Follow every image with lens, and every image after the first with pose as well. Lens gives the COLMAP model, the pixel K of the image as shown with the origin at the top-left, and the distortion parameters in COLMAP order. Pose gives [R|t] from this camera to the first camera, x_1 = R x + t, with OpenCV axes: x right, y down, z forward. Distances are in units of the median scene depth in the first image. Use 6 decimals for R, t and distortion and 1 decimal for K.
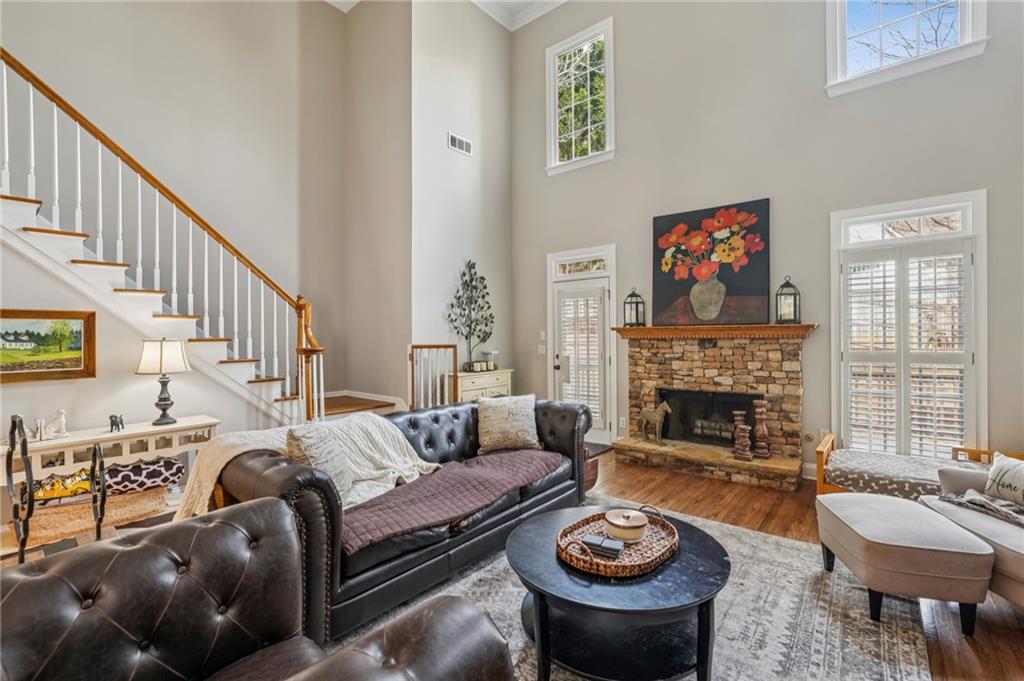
lens RADIAL K [[444.2, 0, 513.4], [0, 444.2, 339.0], [0, 0, 1]] dist [-0.002151, -0.000056]
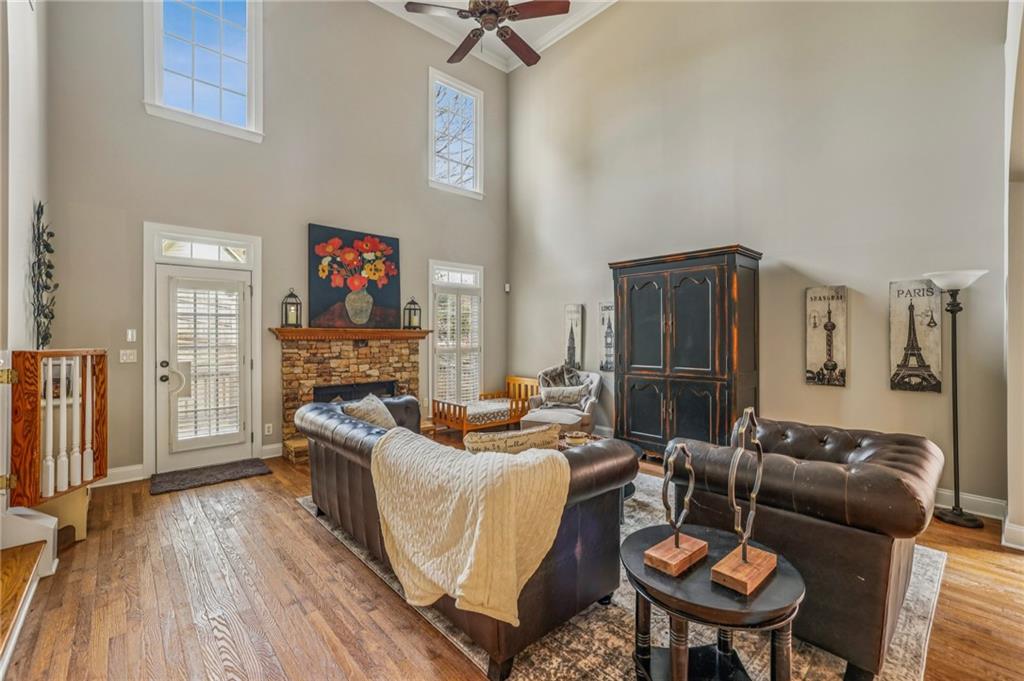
lens RADIAL K [[444.2, 0, 511.8], [0, 444.2, 340.6], [0, 0, 1]] dist [-0.002151, -0.000056]
pose [[0.175795, 0.003205, 0.984421, -0.670058], [0.008732, 0.999950, -0.004815, 0.011297], [-0.984388, 0.009442, 0.175759, 0.374978]]
